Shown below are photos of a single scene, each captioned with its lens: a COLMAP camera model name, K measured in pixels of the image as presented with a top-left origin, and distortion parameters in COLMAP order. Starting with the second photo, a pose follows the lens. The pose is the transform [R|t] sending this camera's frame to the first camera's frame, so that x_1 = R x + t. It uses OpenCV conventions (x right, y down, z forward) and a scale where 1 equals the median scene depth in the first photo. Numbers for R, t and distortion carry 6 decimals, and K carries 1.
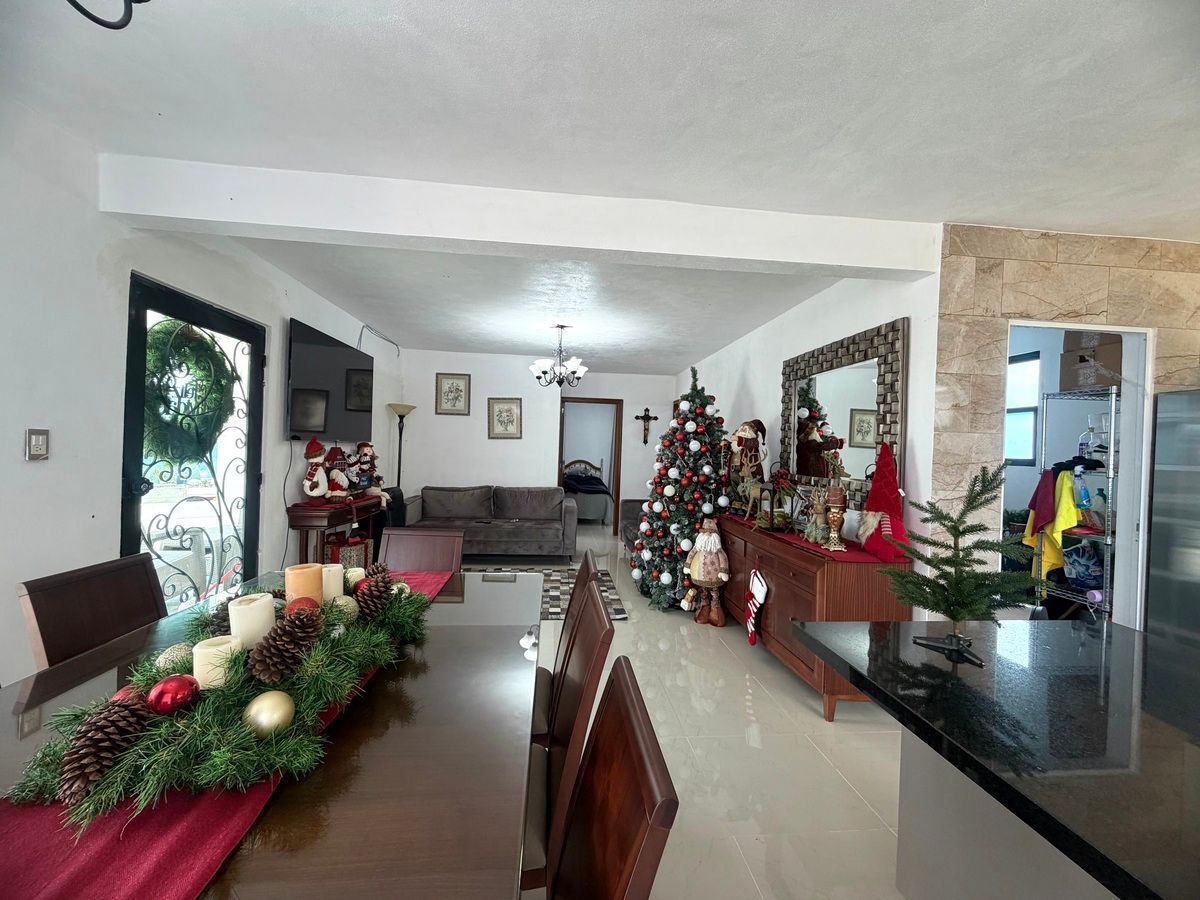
lens RADIAL K [[472.0, 0, 599.0], [0, 472.0, 450.9], [0, 0, 1]] dist [-0.008110, 0.000162]
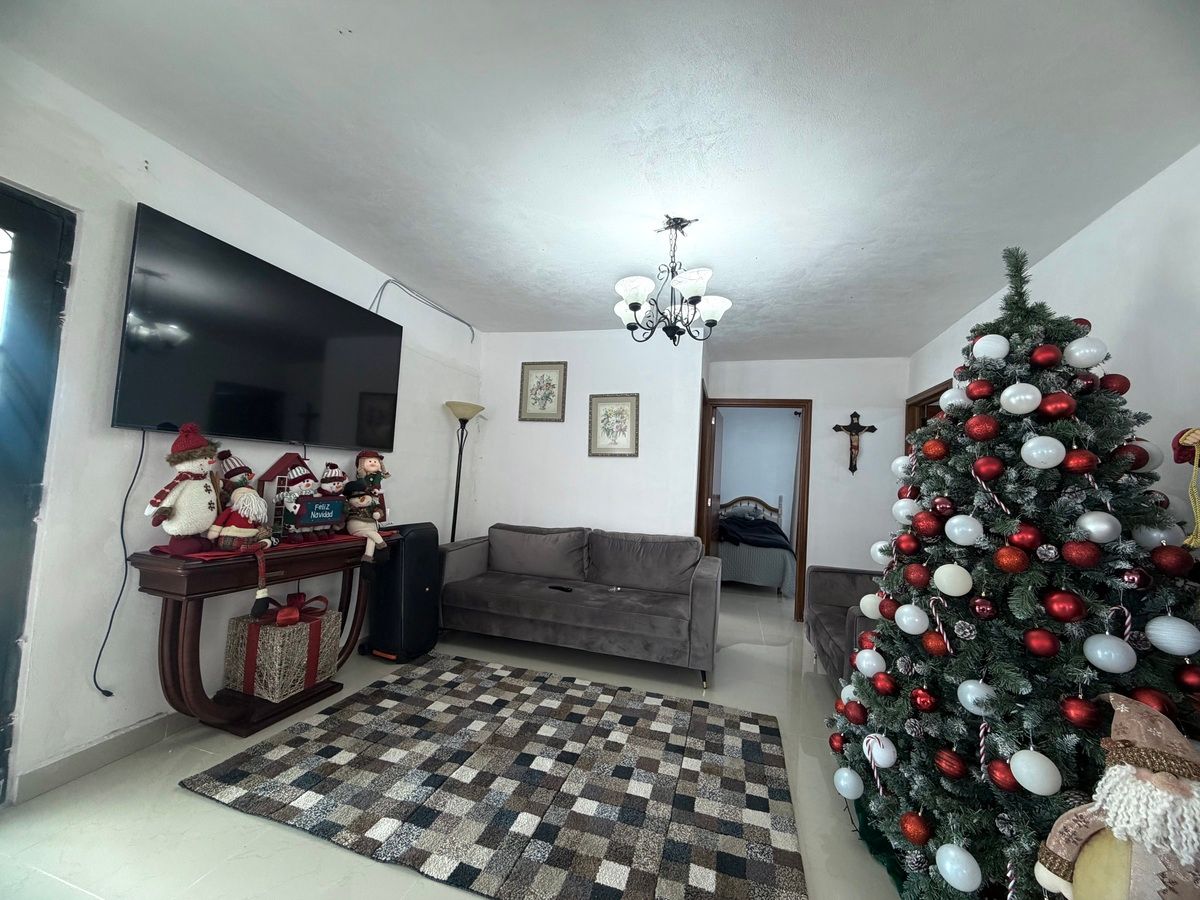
lens RADIAL K [[472.0, 0, 598.4], [0, 472.0, 452.5], [0, 0, 1]] dist [-0.008110, 0.000162]
pose [[0.929509, 0.001698, -0.368796, 0.030719], [-0.029575, 0.997112, -0.069951, 0.020888], [0.367612, 0.075927, 0.926874, 0.541951]]
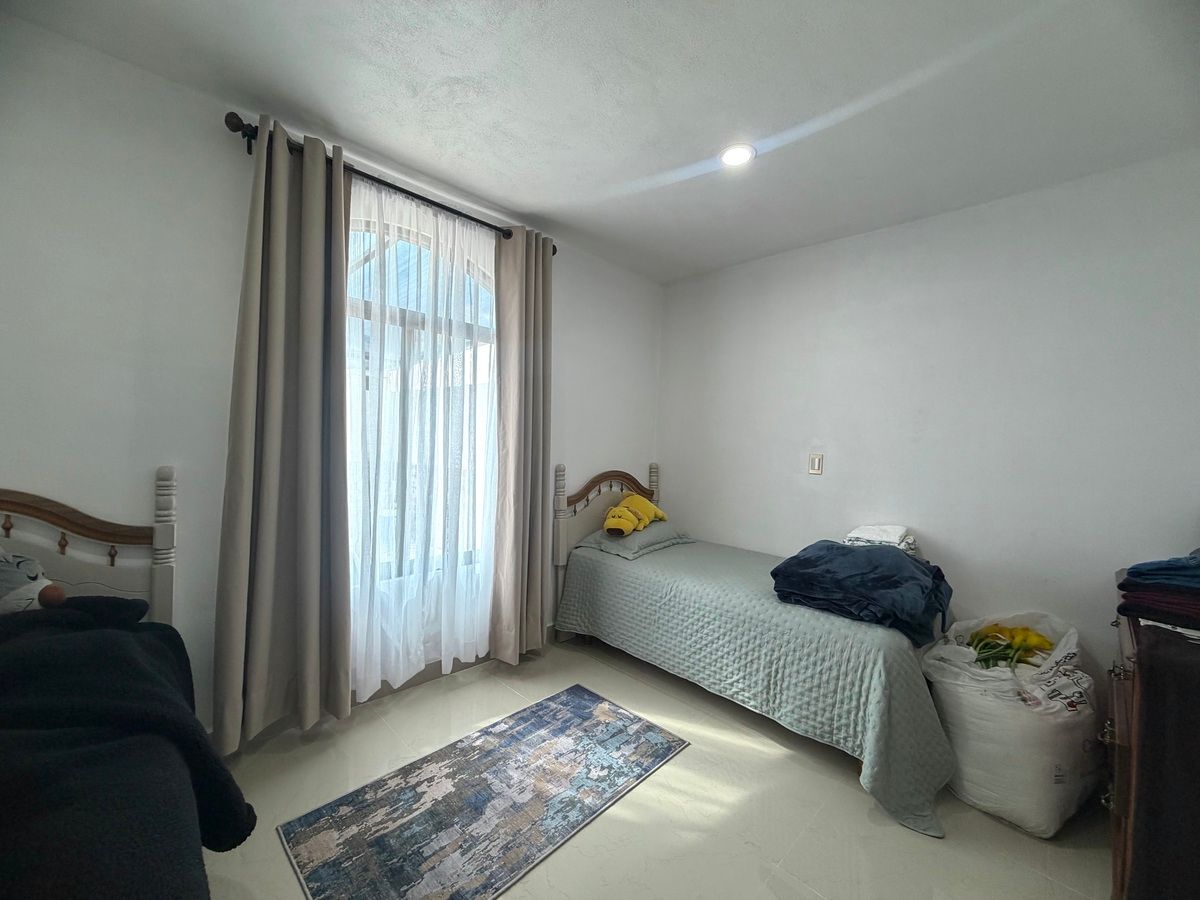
lens RADIAL K [[472.0, 0, 599.1], [0, 472.0, 447.3], [0, 0, 1]] dist [-0.008110, 0.000162]
pose [[0.746939, -0.017296, 0.664667, 0.027422], [0.001267, 0.999697, 0.024591, 0.009850], [-0.664891, -0.017526, 0.746735, 1.785388]]
